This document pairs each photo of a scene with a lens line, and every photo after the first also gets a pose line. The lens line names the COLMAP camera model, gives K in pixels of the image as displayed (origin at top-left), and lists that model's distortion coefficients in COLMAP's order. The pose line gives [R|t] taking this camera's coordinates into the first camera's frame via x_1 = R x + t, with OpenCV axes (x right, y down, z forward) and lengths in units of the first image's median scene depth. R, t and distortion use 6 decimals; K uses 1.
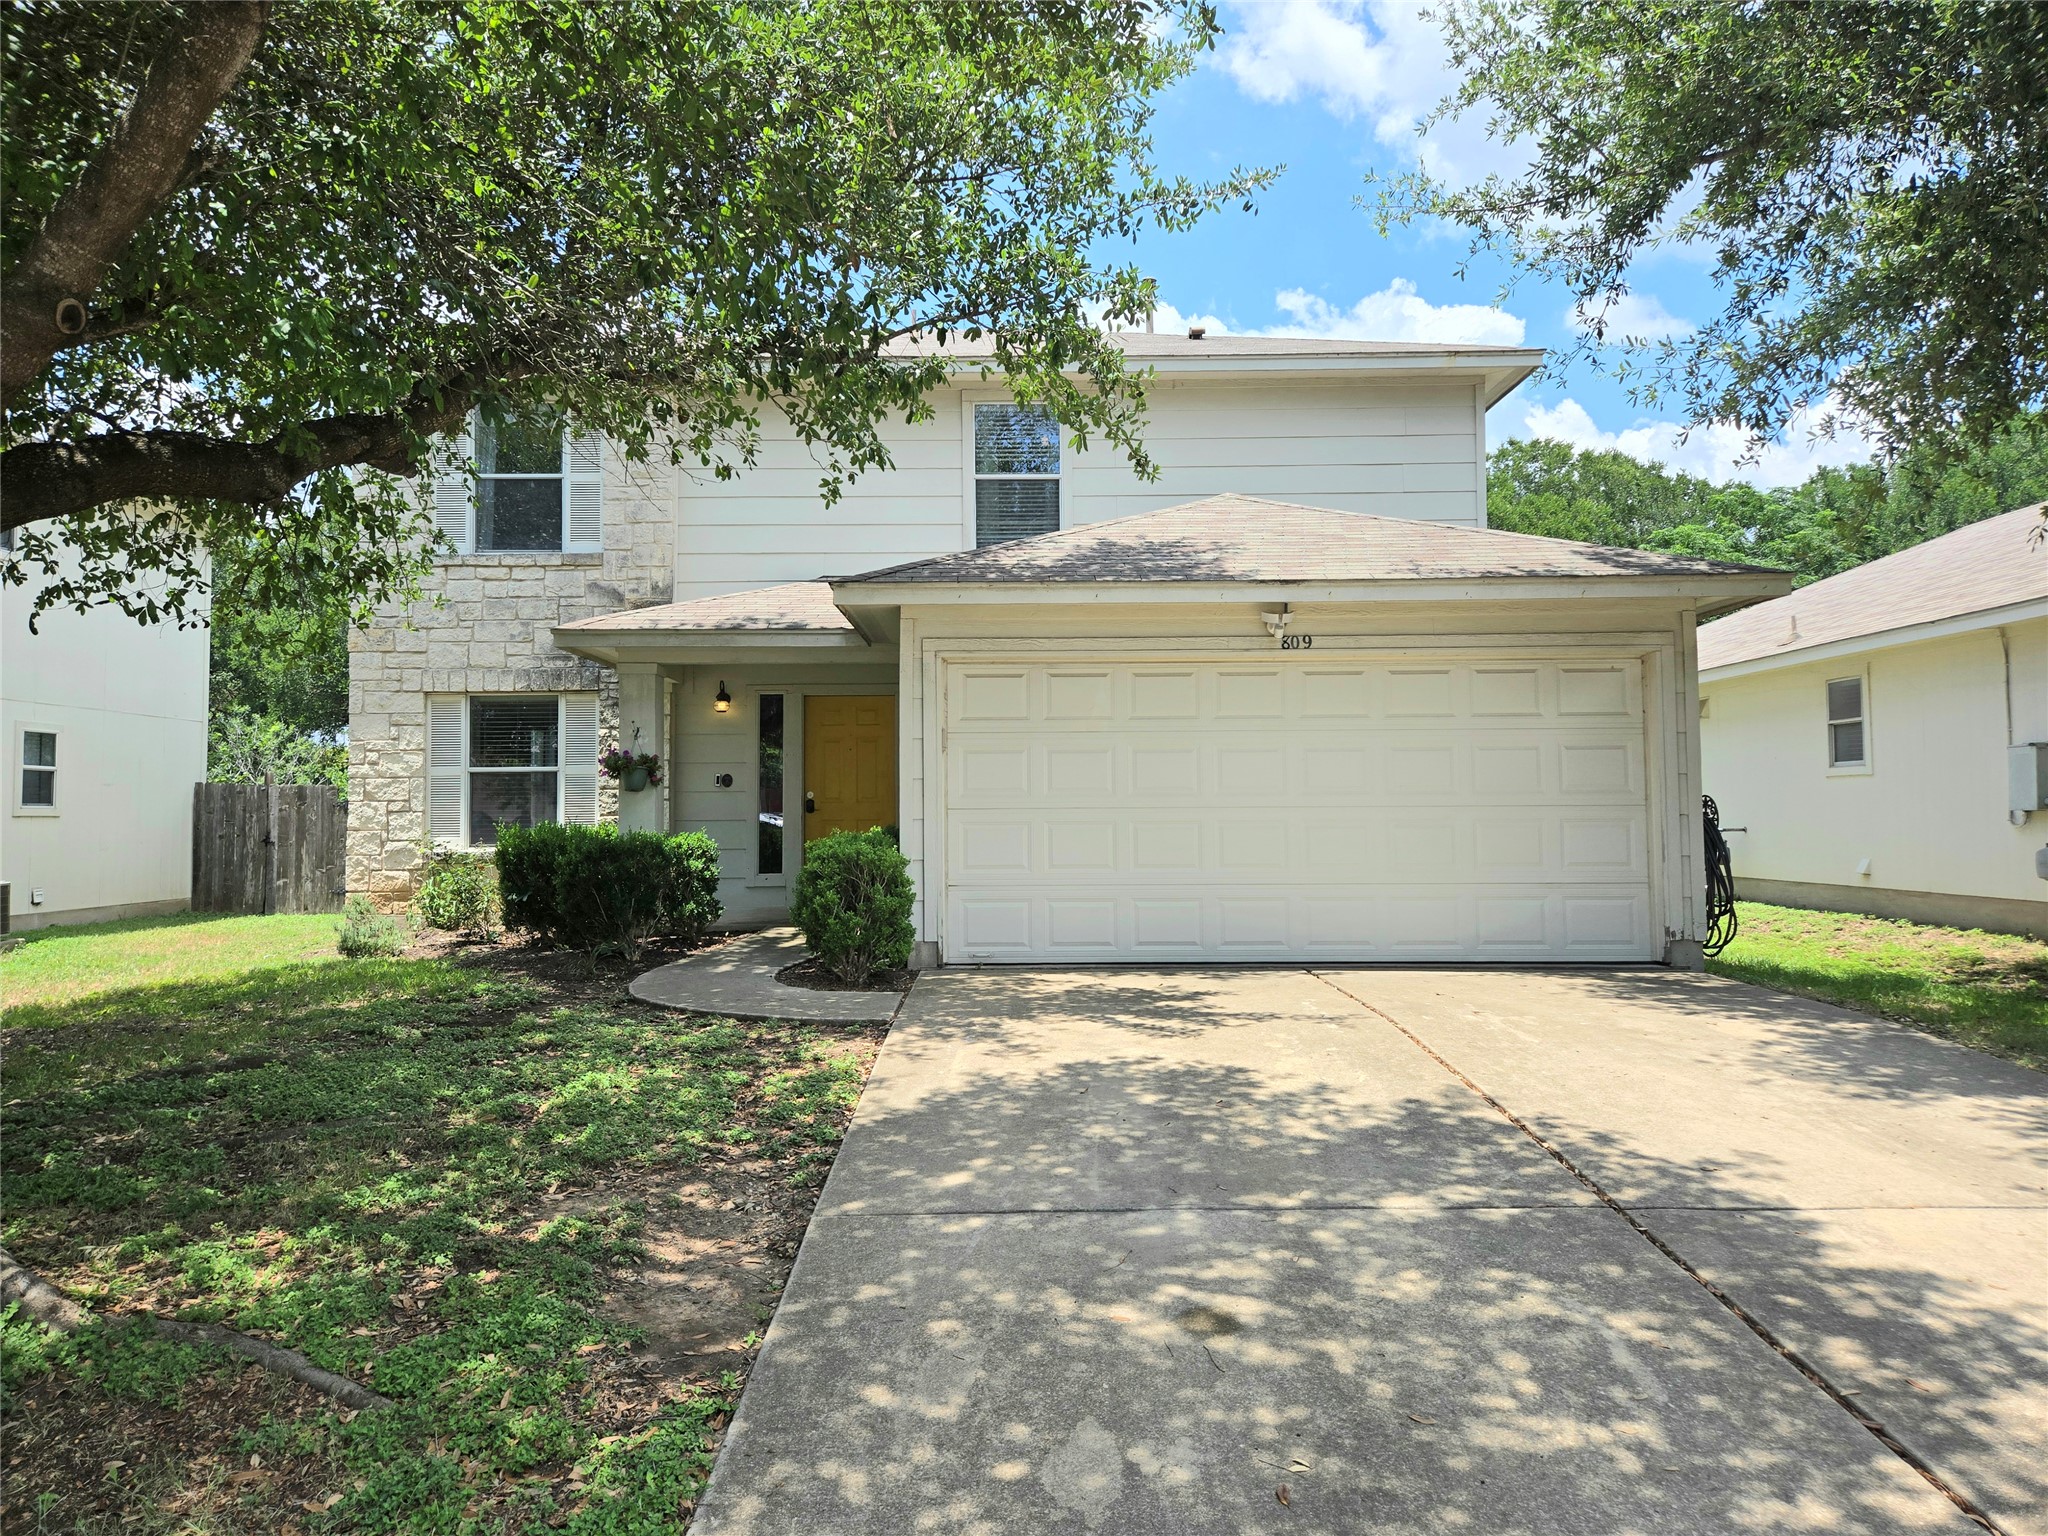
lens RADIAL K [[1366.8, 0, 1019.6], [0, 1366.8, 763.8], [0, 0, 1]] dist [0.078735, -0.067685]
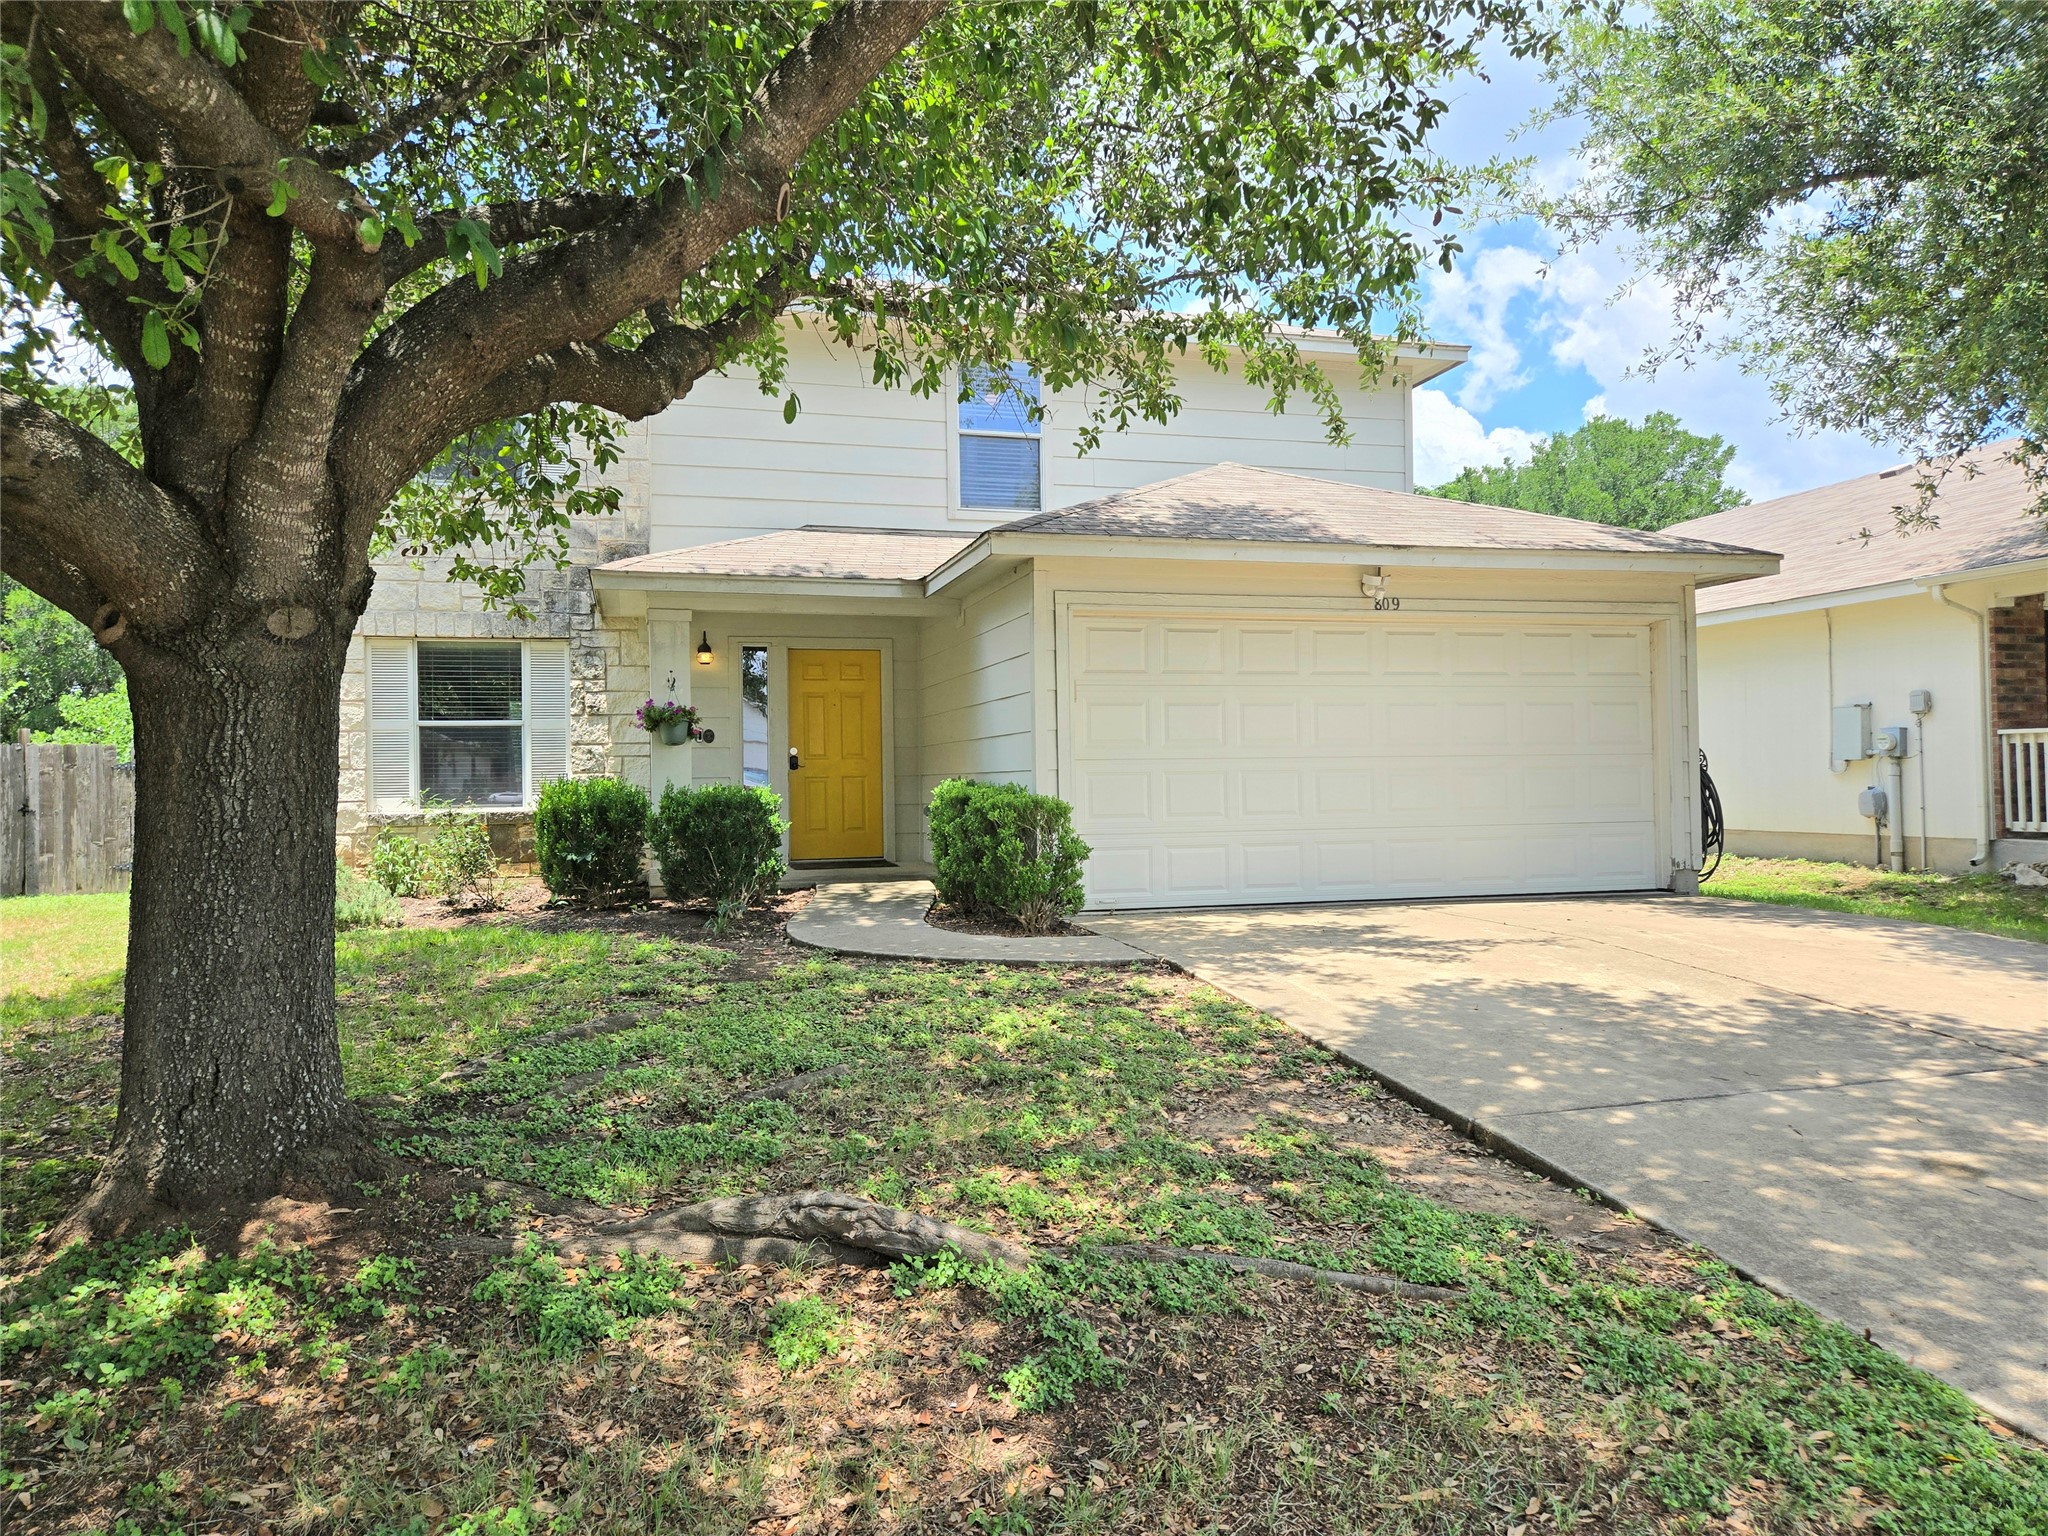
lens RADIAL K [[1366.8, 0, 1019.6], [0, 1366.8, 763.8], [0, 0, 1]] dist [0.078735, -0.067685]
pose [[0.965366, -0.004073, 0.260868, -0.355164], [-0.001964, 0.999736, 0.022879, 0.012808], [-0.260893, -0.022599, 0.965103, 0.028196]]
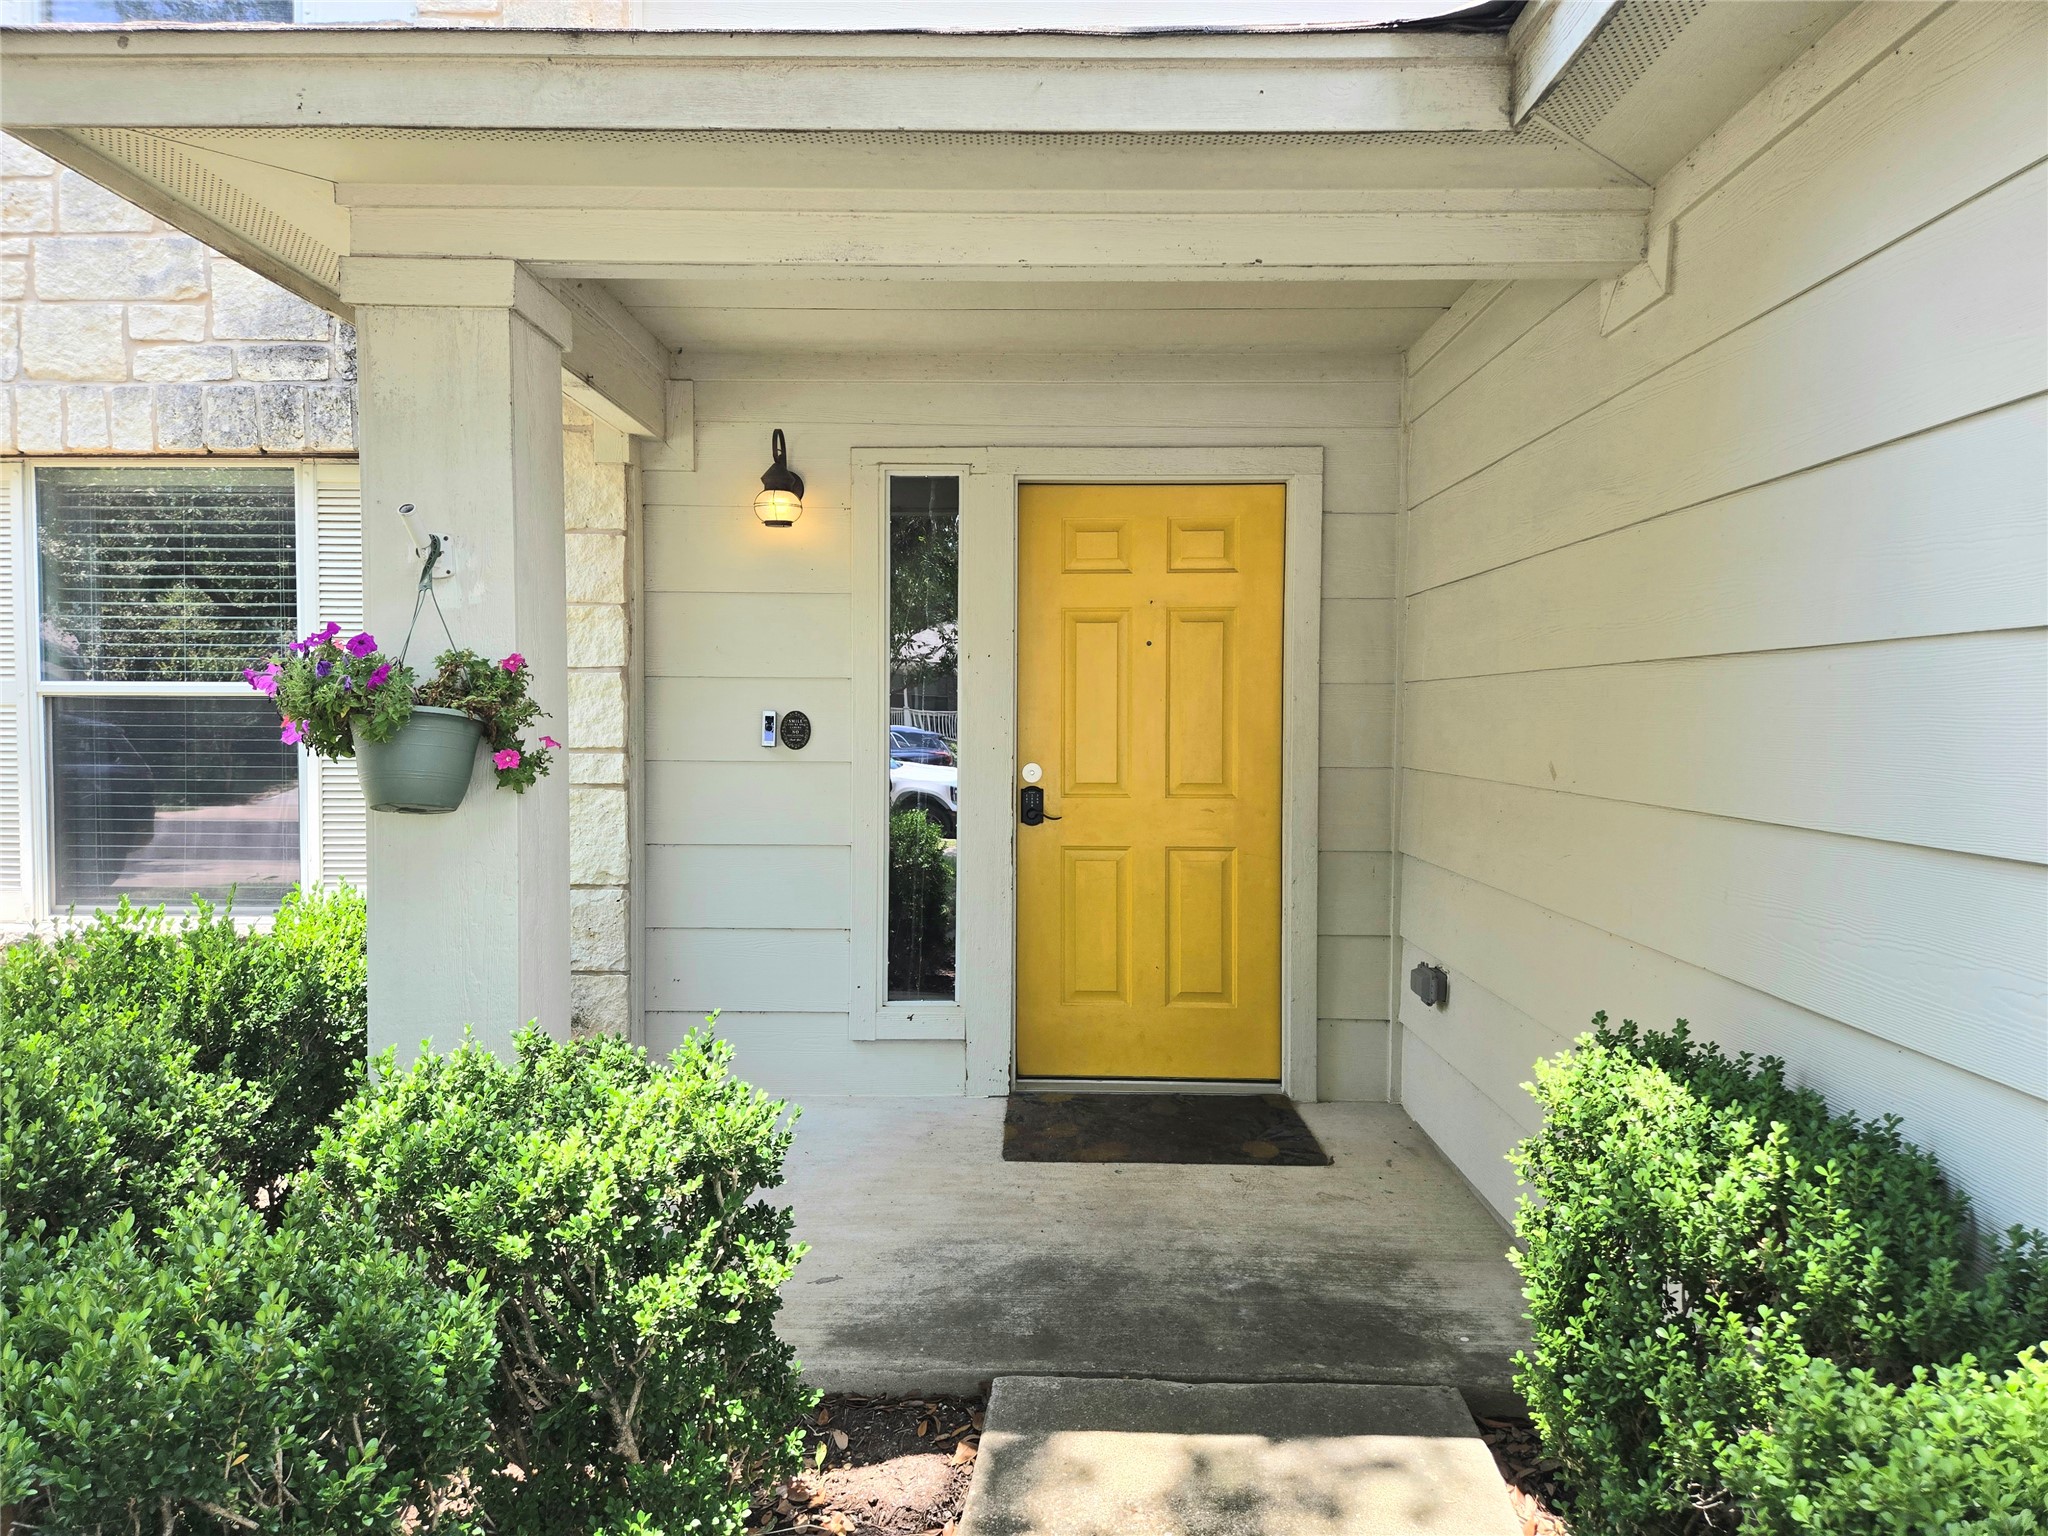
lens RADIAL K [[1366.8, 0, 1019.6], [0, 1366.8, 763.8], [0, 0, 1]] dist [0.078735, -0.067685]
pose [[0.999576, 0.012393, -0.026338, -0.207259], [-0.010284, 0.996841, 0.078754, -0.009426], [0.027231, -0.078450, 0.996546, 0.922787]]
